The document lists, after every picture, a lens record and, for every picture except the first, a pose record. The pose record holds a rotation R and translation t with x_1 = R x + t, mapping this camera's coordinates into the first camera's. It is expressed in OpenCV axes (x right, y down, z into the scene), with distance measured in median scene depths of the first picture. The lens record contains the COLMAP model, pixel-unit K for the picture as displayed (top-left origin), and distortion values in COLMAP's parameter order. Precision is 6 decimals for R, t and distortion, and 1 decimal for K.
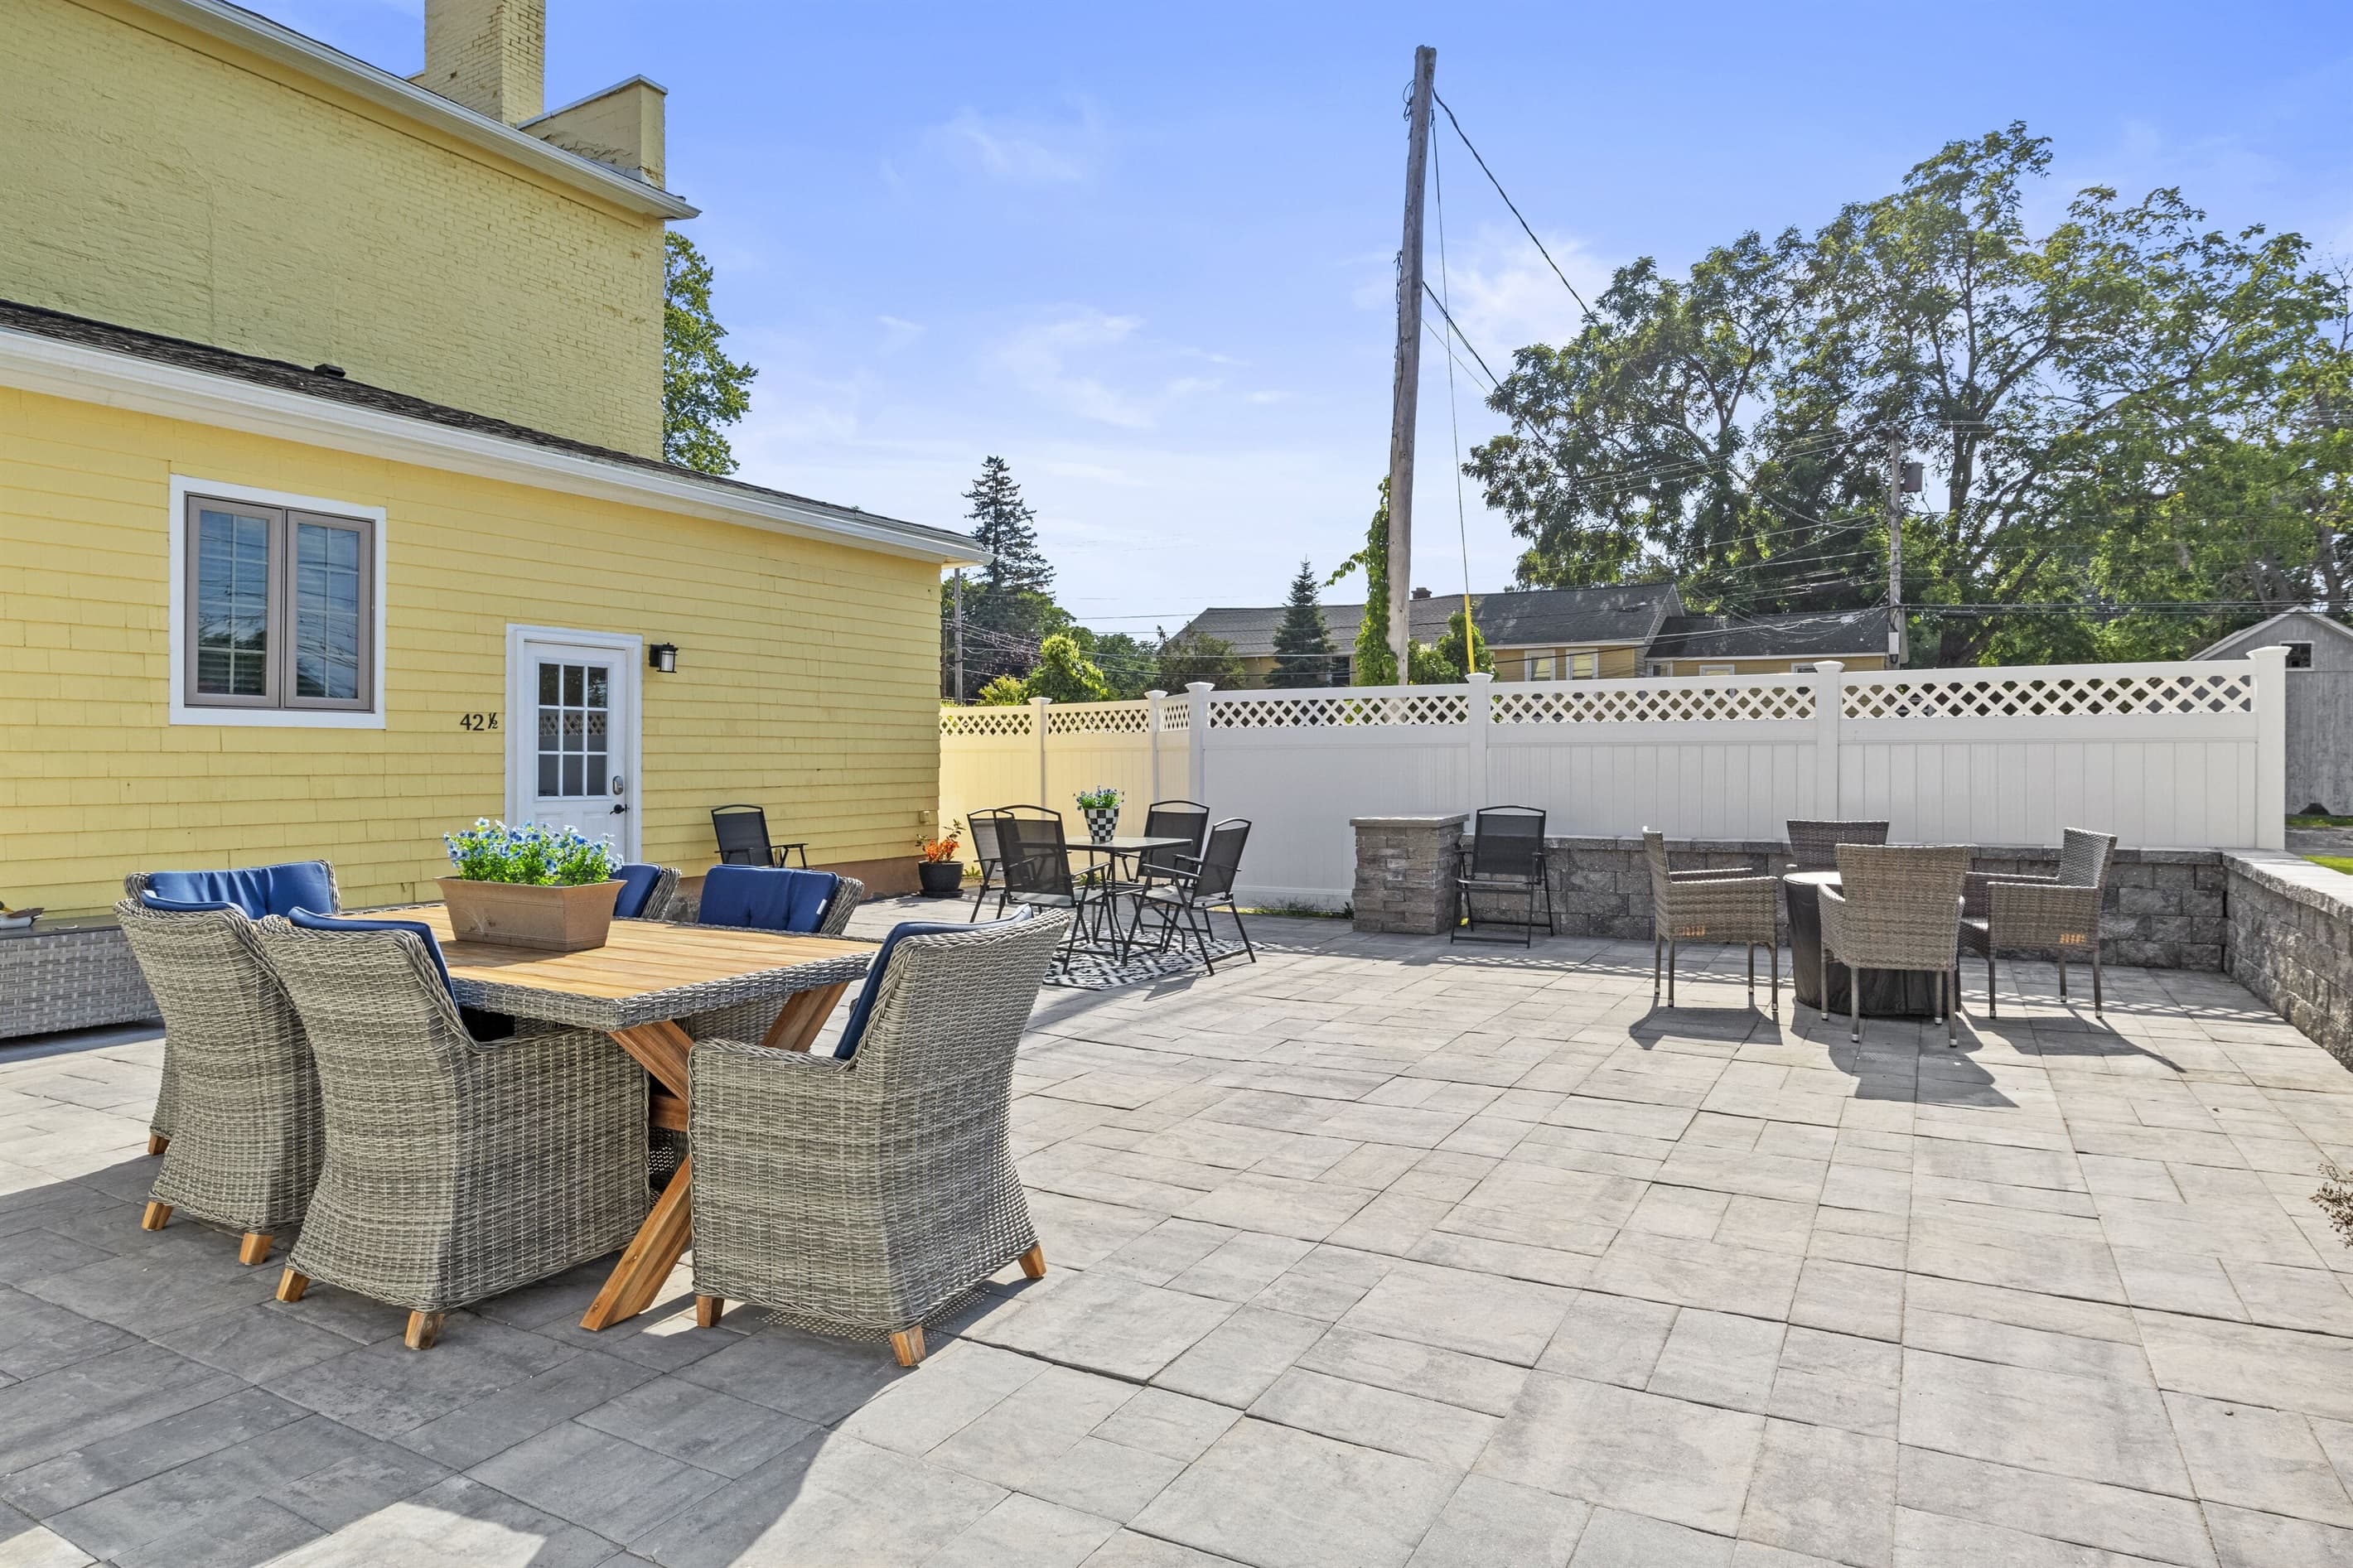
lens RADIAL K [[1358.8, 0, 1189.3], [0, 1358.8, 763.0], [0, 0, 1]] dist [-0.006379, -0.001338]
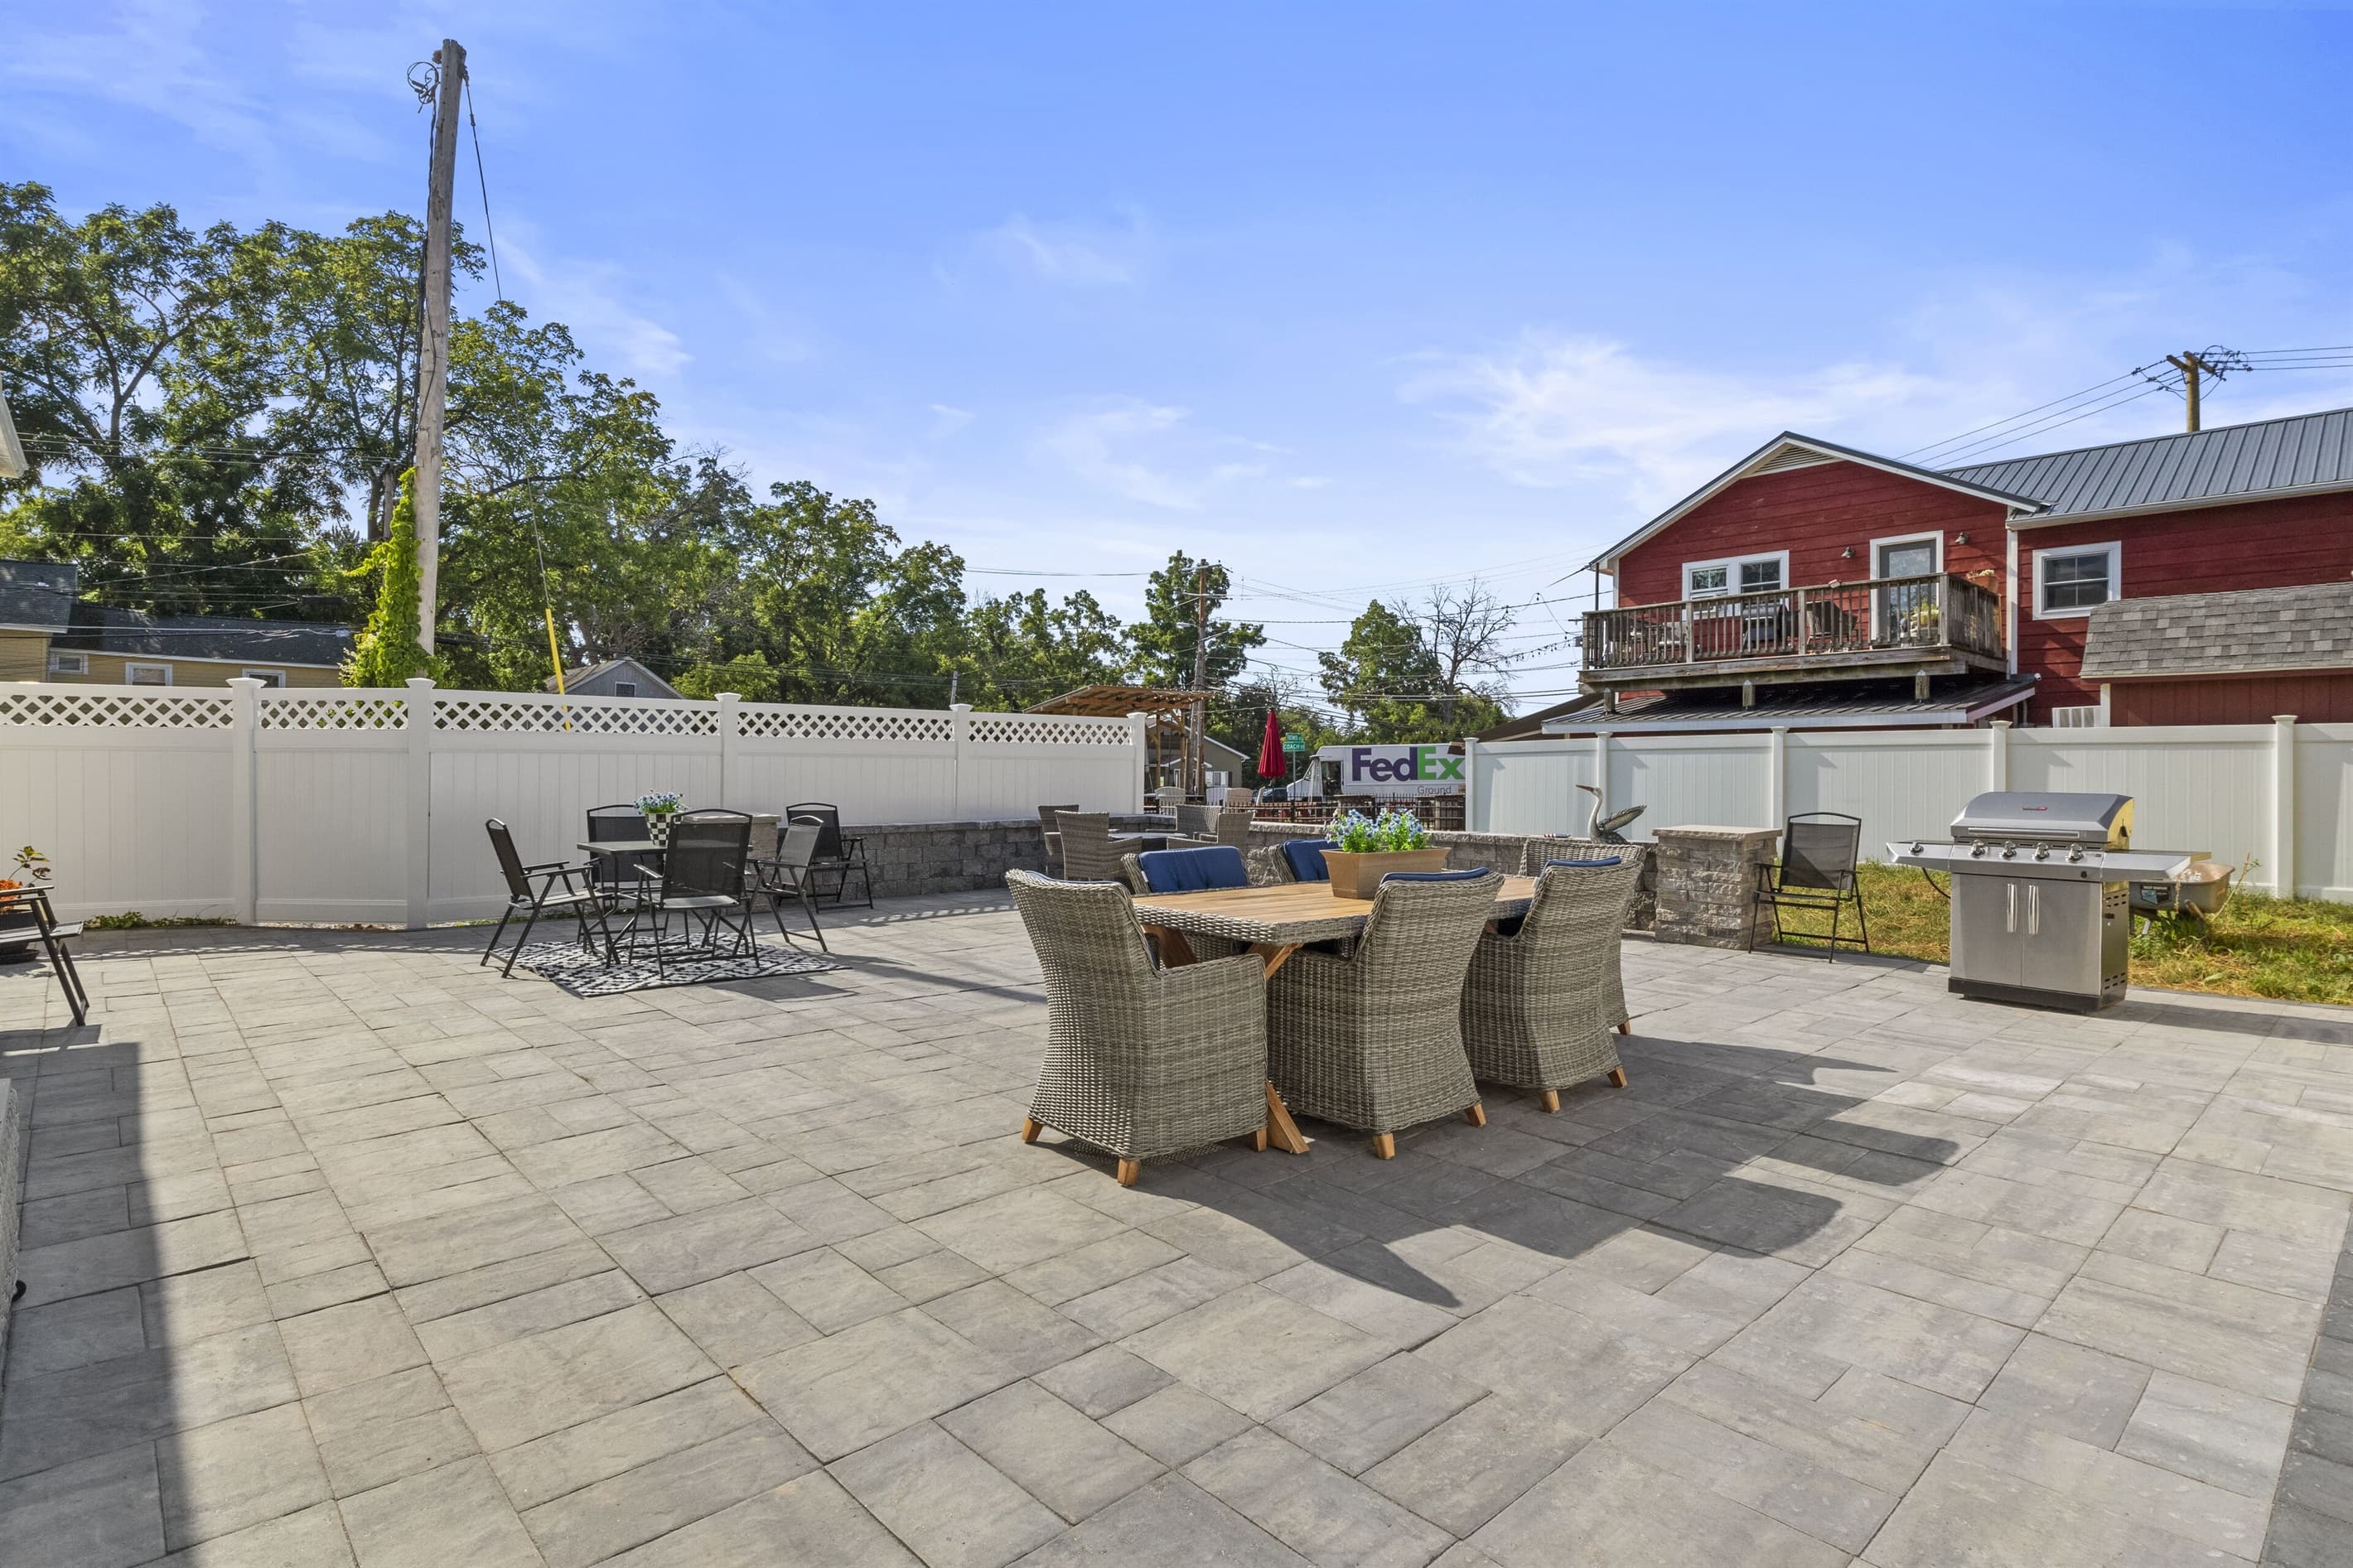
lens RADIAL K [[1192.7, 0, 1183.4], [0, 1192.7, 773.2], [0, 0, 1]] dist [-0.002700, 0.000387]
pose [[0.312262, -0.000419, 0.949996, -0.376260], [-0.001537, 0.999998, 0.000946, 0.001146], [-0.949995, -0.001755, 0.312261, 0.174277]]
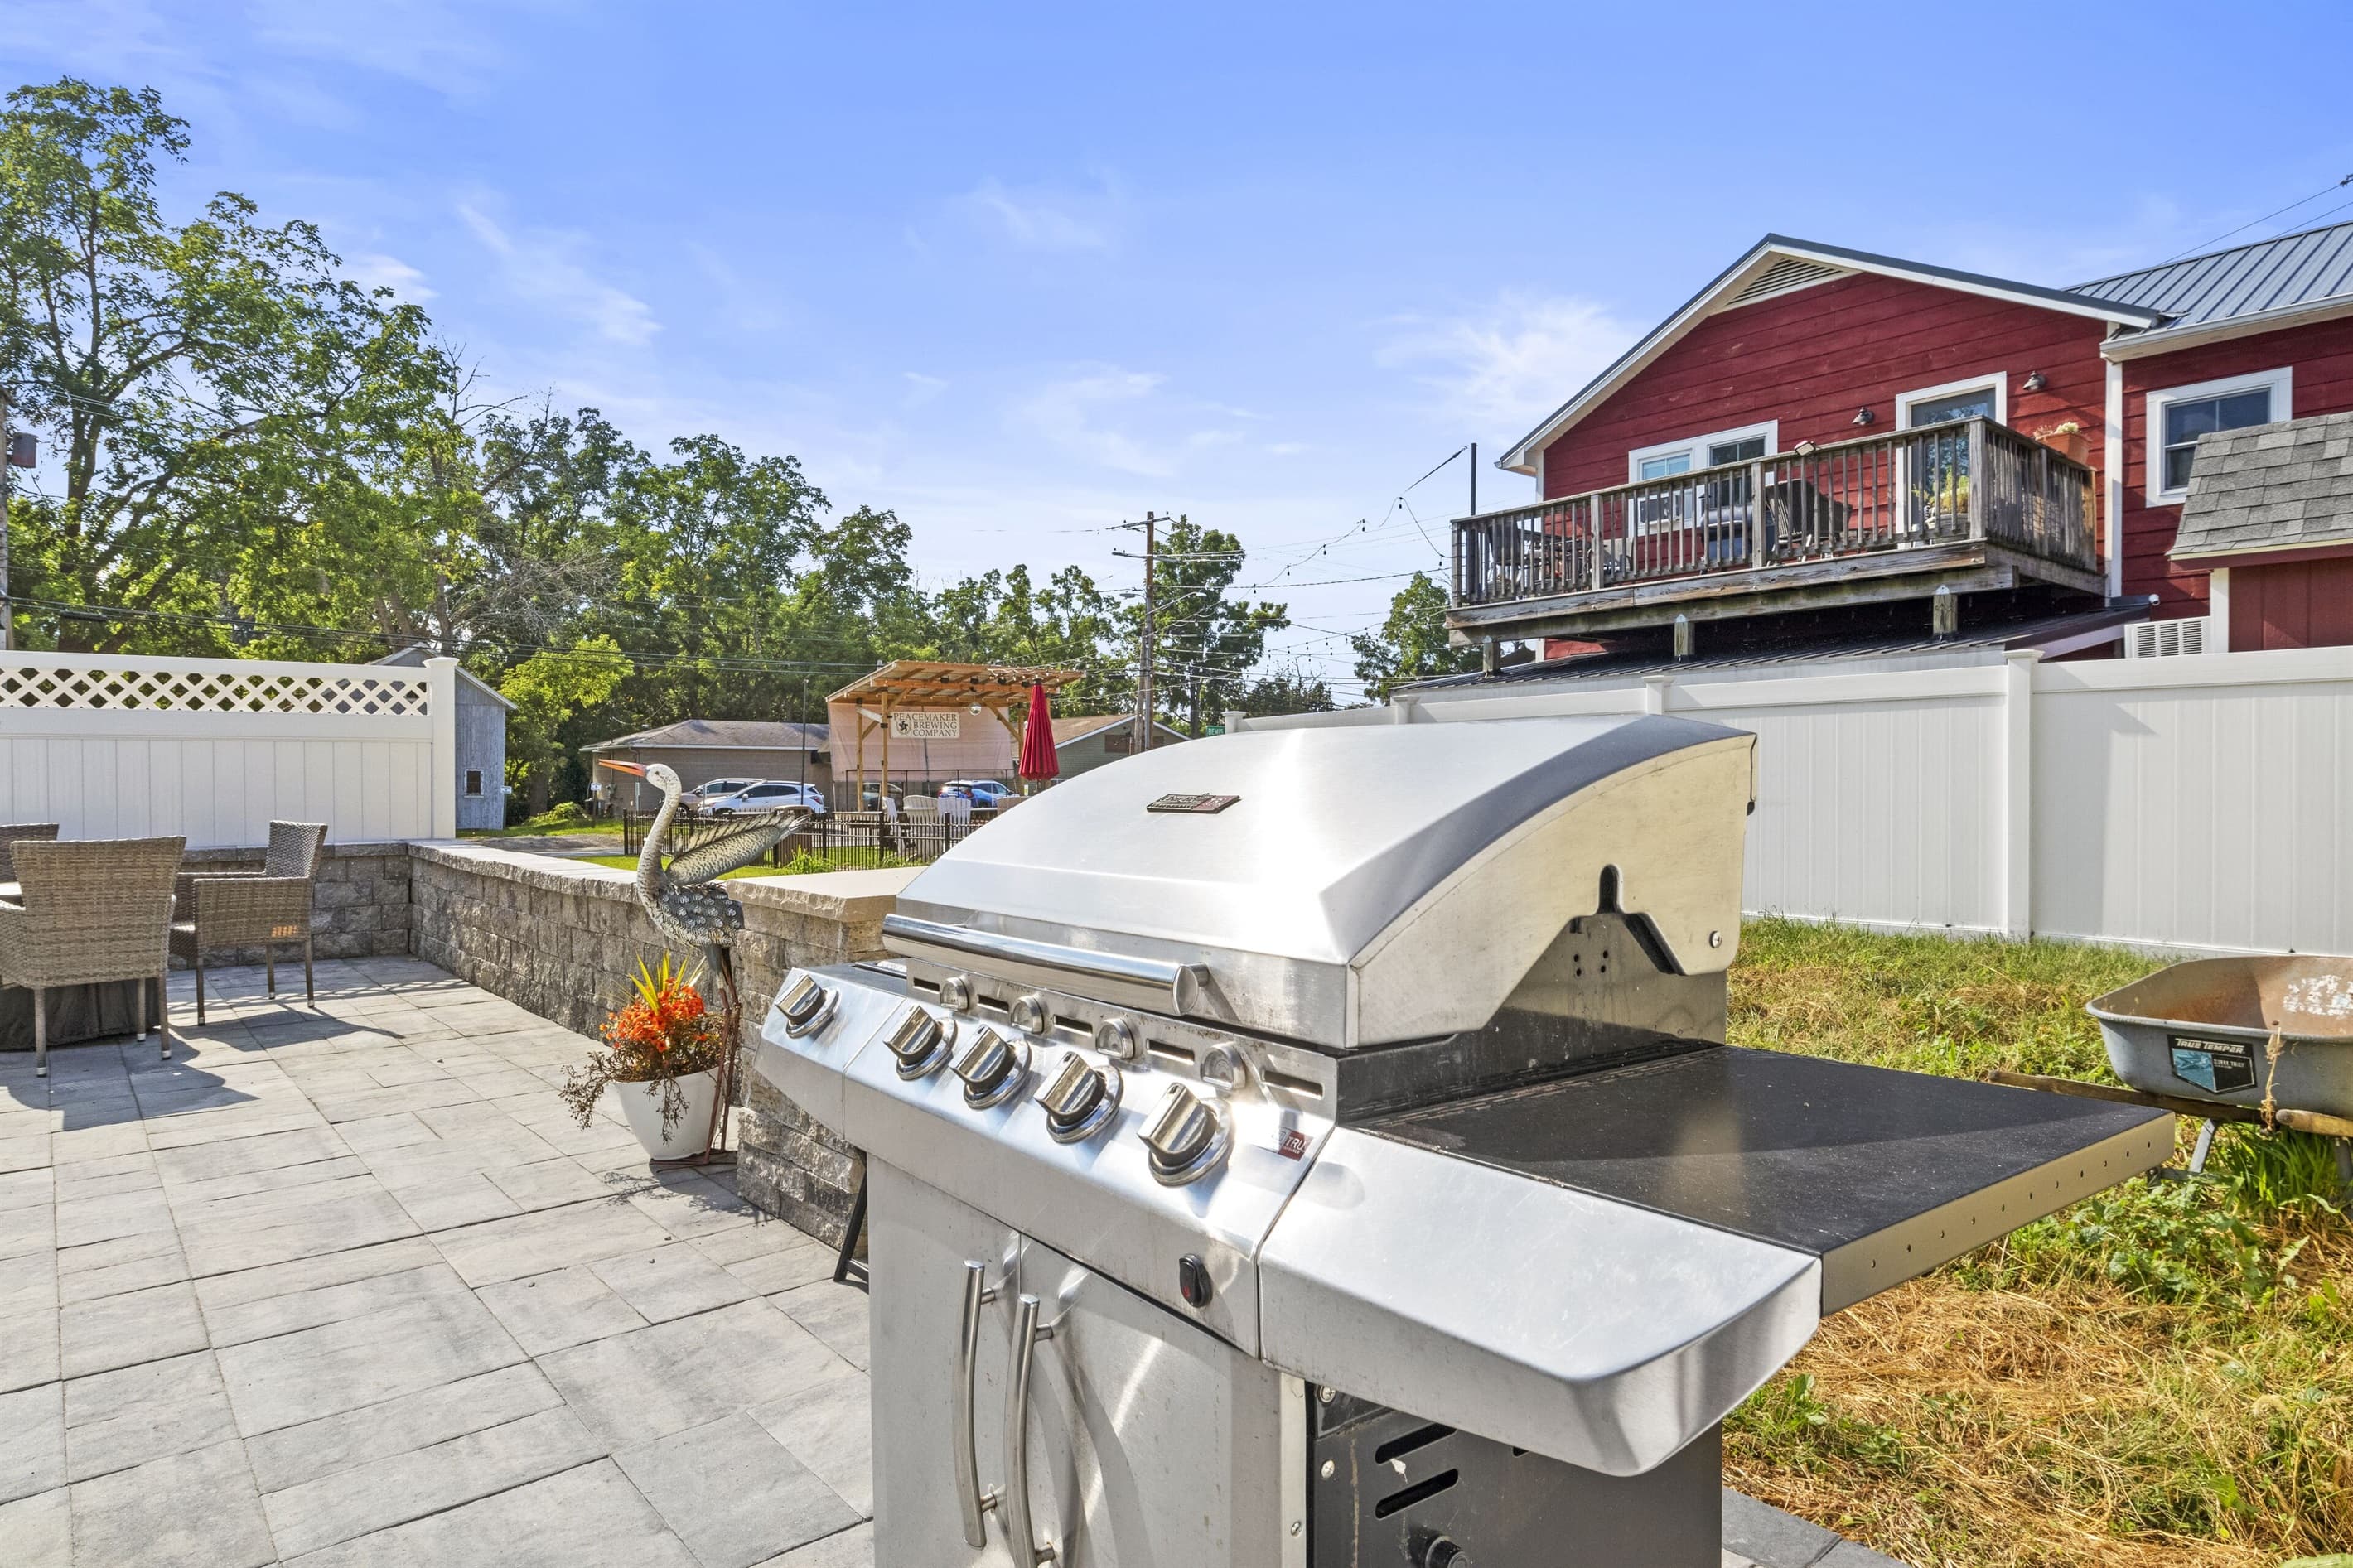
lens RADIAL K [[1358.8, 0, 1186.0], [0, 1358.8, 807.2], [0, 0, 1]] dist [-0.006379, -0.001338]
pose [[0.357447, -0.018292, 0.933754, -0.014489], [0.005689, 0.999832, 0.017409, 0.011205], [-0.933916, -0.000910, 0.357492, 0.014483]]
